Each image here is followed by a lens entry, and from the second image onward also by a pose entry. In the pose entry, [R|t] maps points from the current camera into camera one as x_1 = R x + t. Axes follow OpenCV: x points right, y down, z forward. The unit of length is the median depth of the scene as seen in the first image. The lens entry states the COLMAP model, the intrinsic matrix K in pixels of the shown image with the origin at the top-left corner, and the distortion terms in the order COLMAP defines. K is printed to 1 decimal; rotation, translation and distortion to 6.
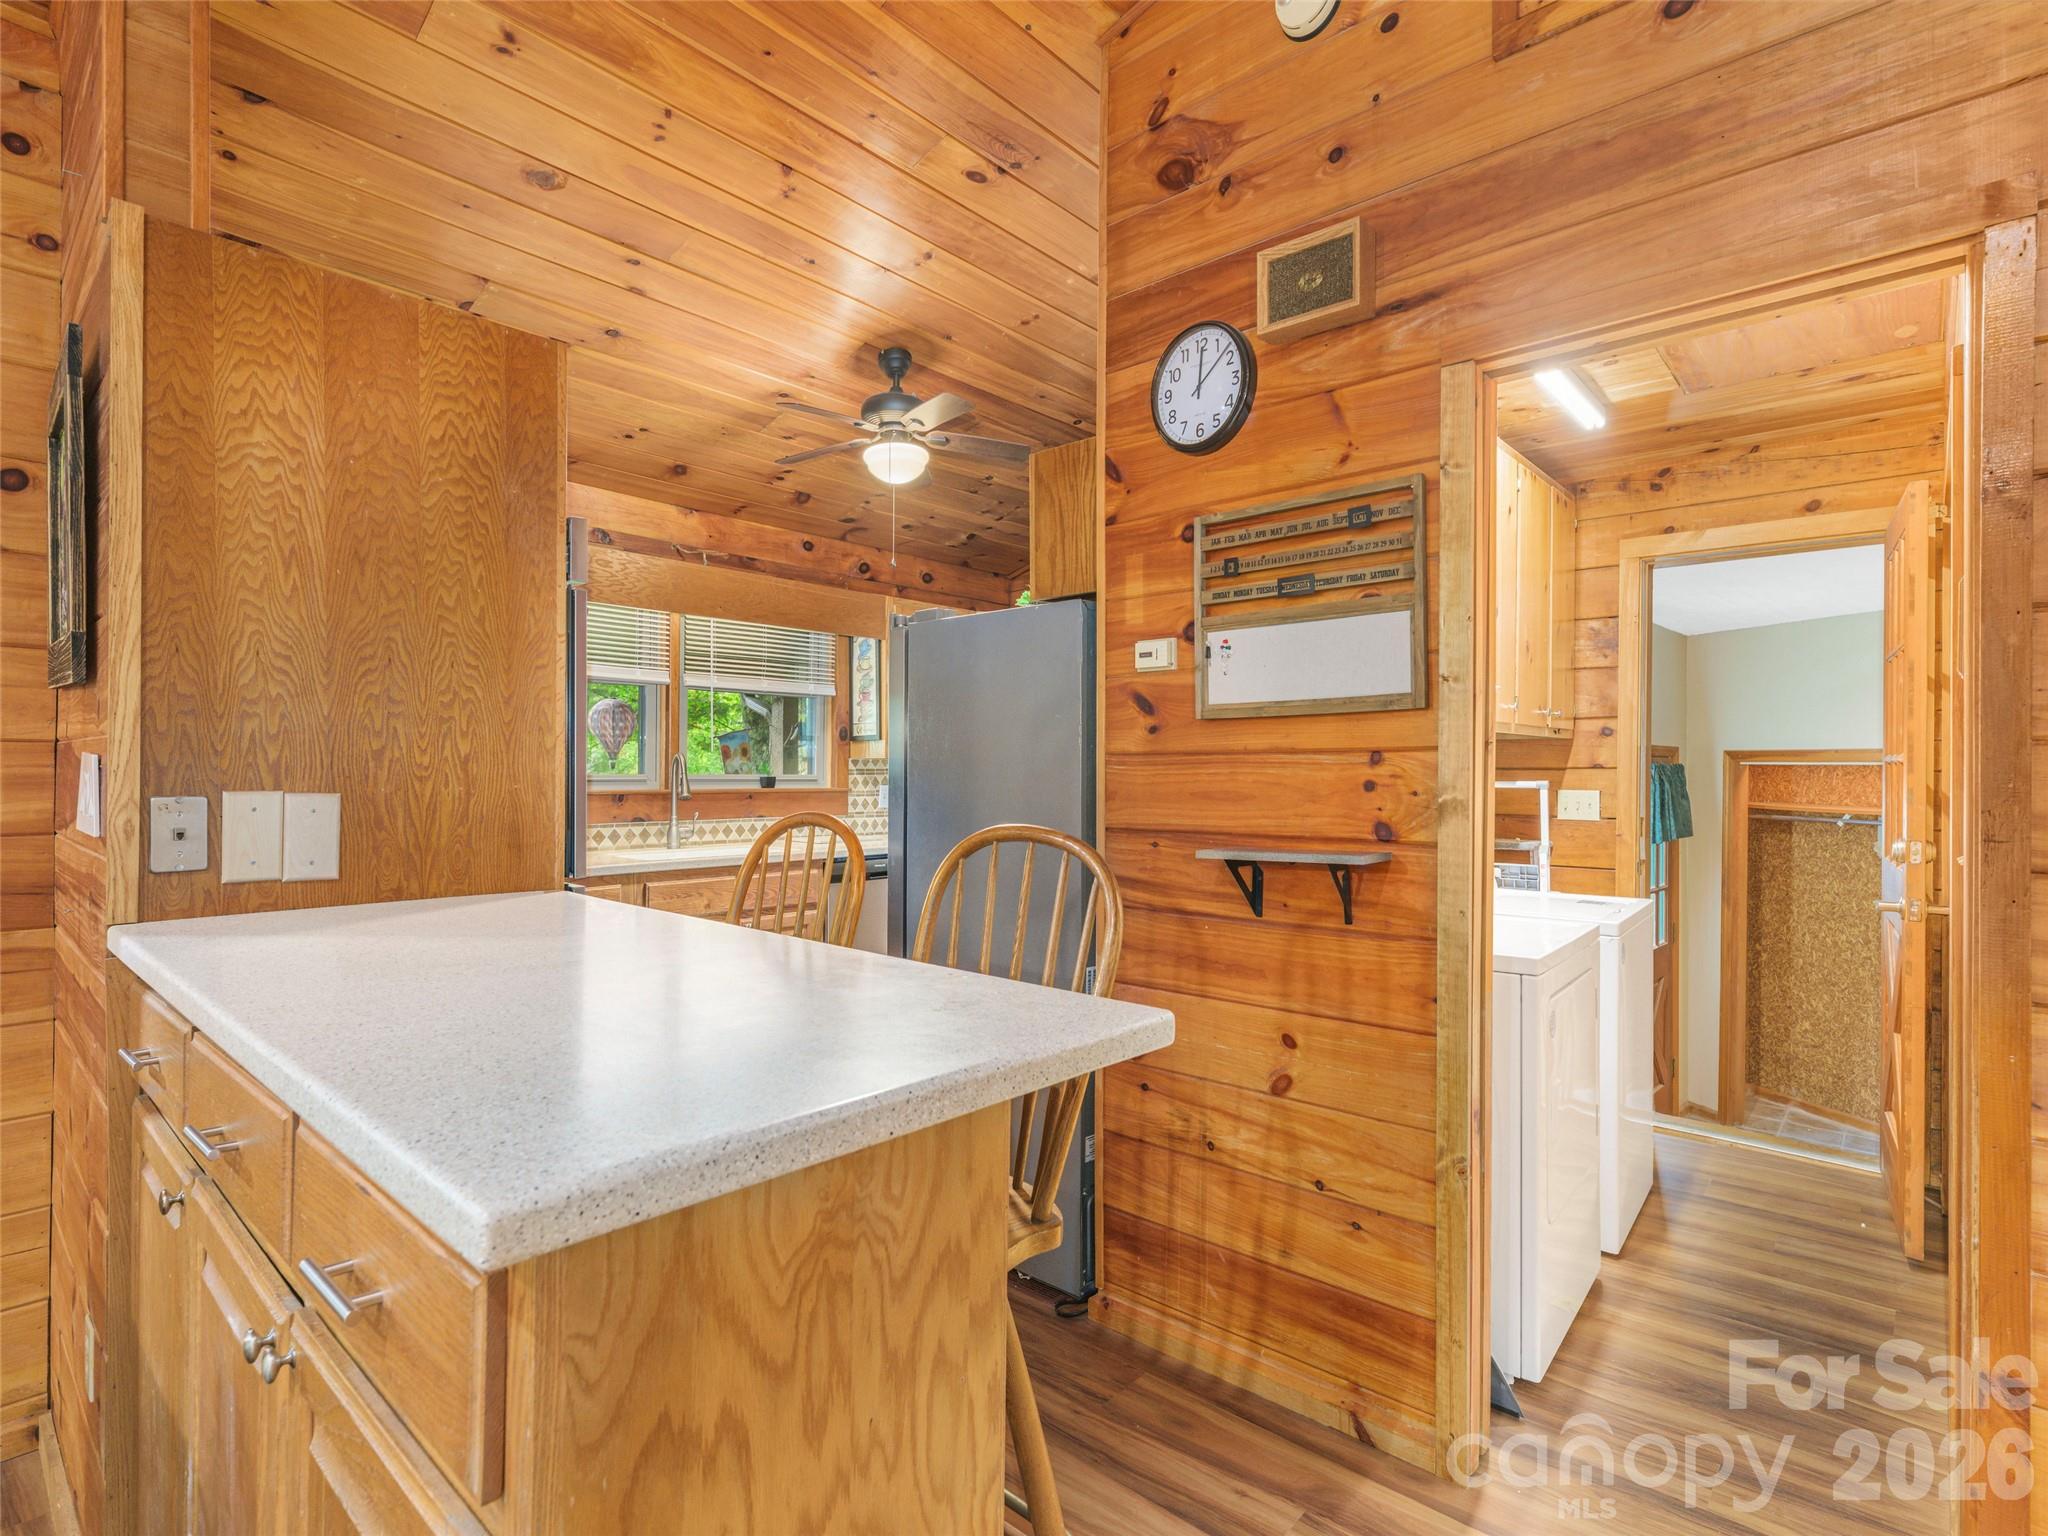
lens RADIAL K [[1051.7, 0, 1014.4], [0, 1051.7, 760.8], [0, 0, 1]] dist [0.001585, 0.001104]
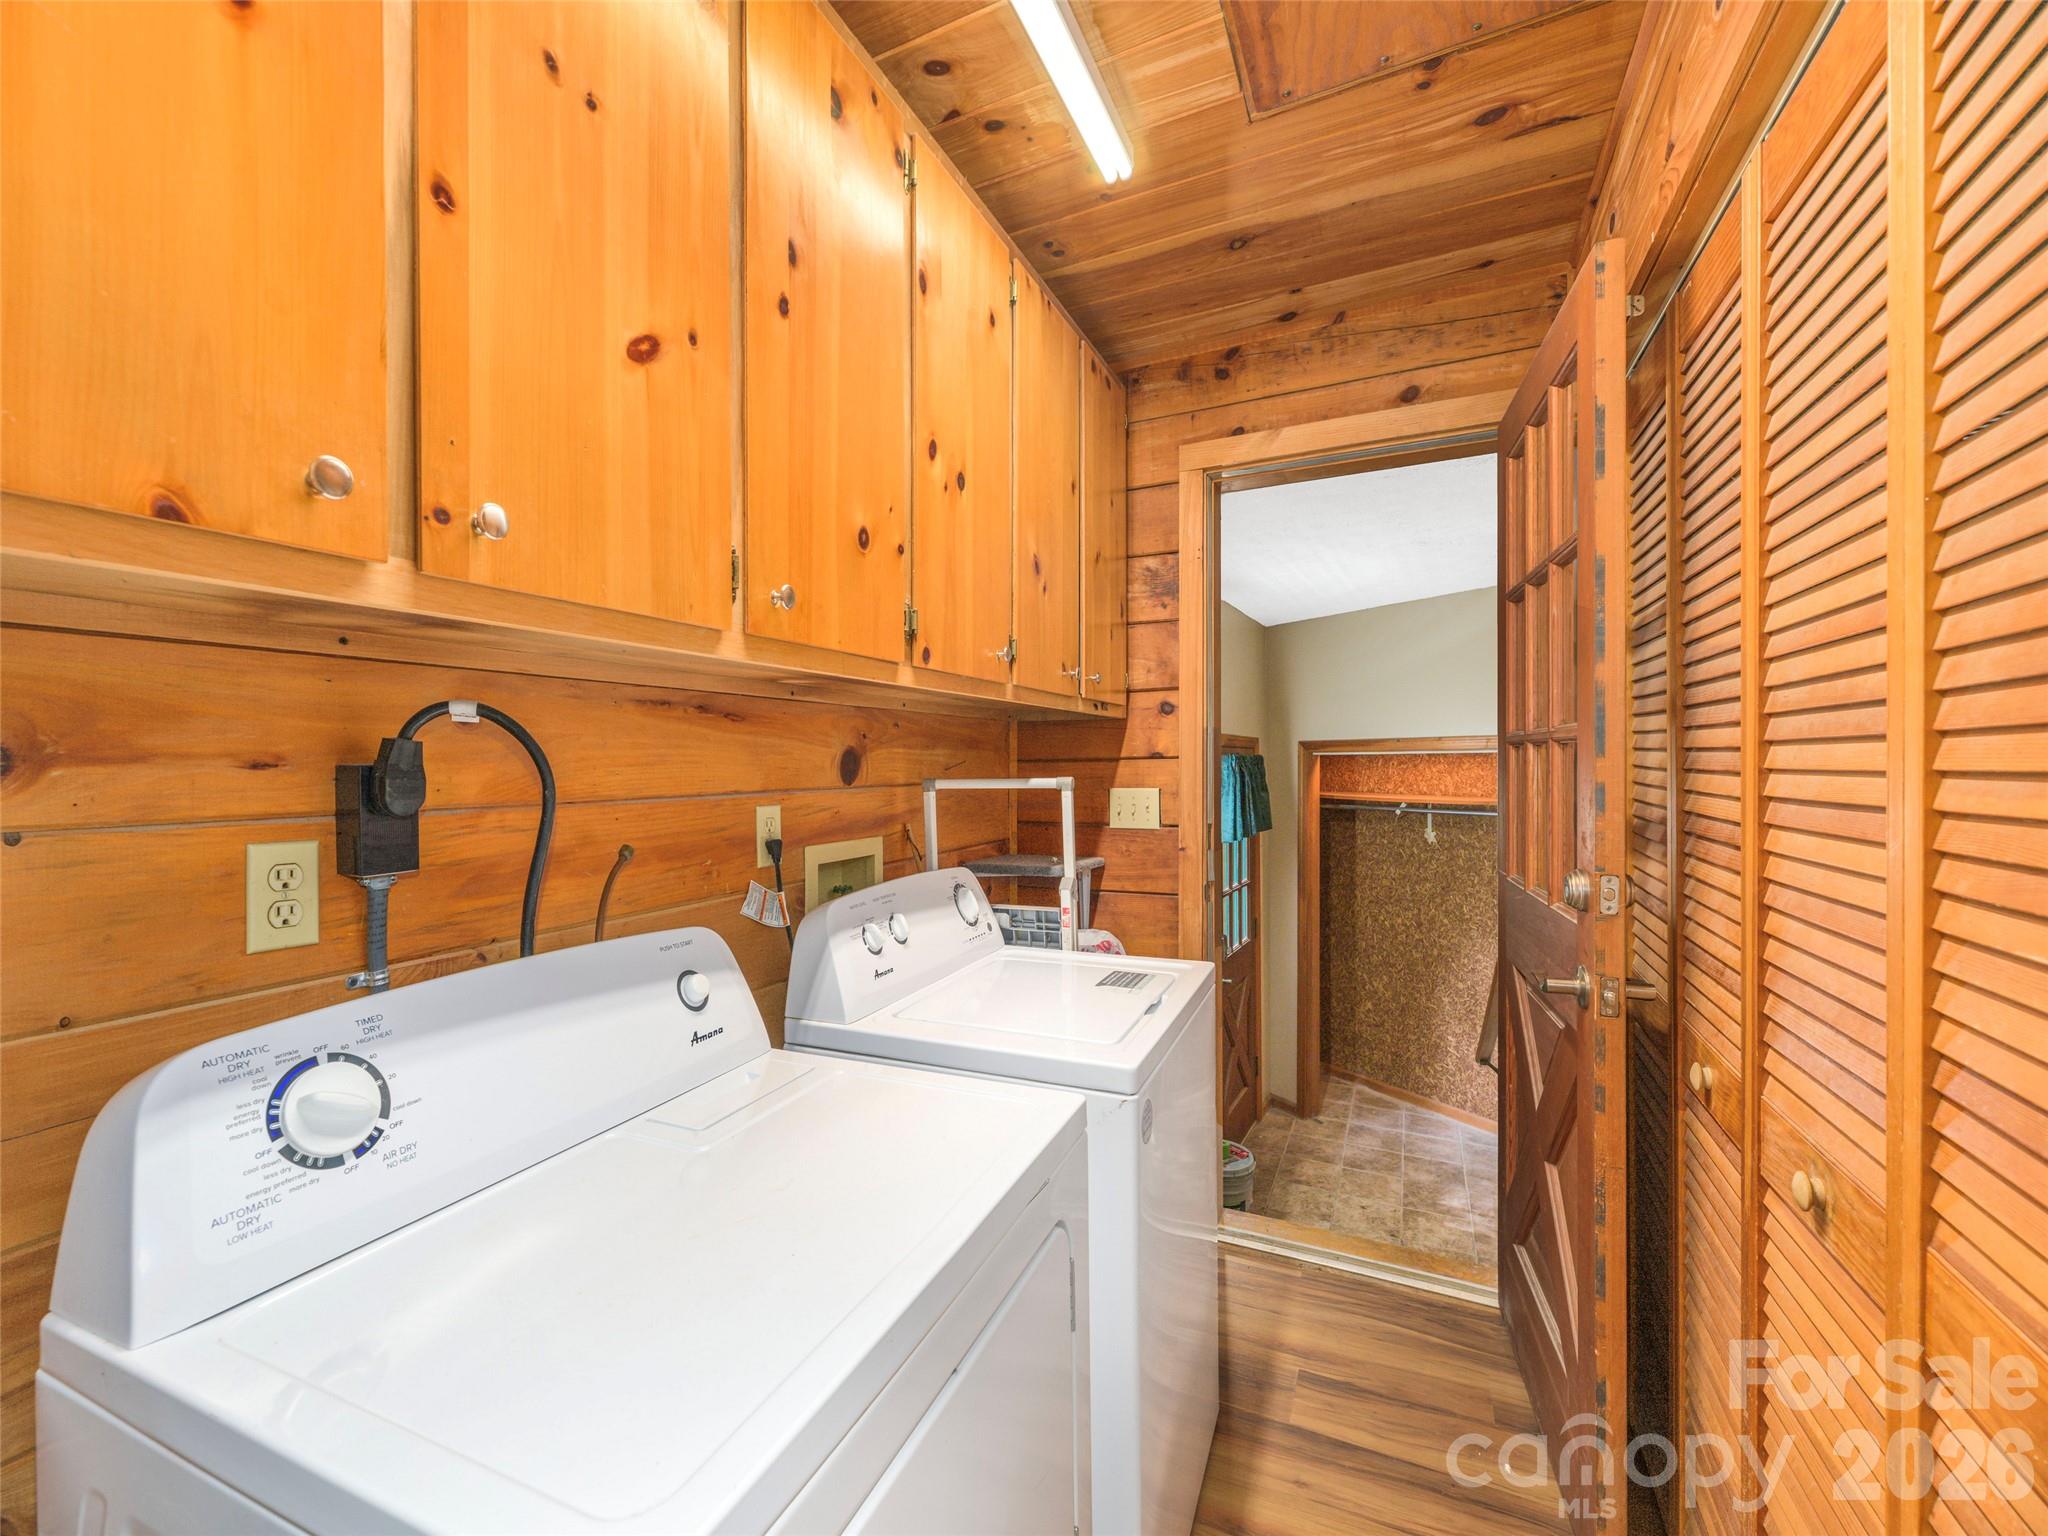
lens RADIAL K [[834.2, 0, 1029.7], [0, 834.2, 764.1], [0, 0, 1]] dist [0.001375, 0.001065]
pose [[0.958747, -0.011360, 0.284035, 0.335995], [0.010347, 0.999934, 0.005067, 0.008179], [-0.284074, -0.001920, 0.958800, 0.515629]]
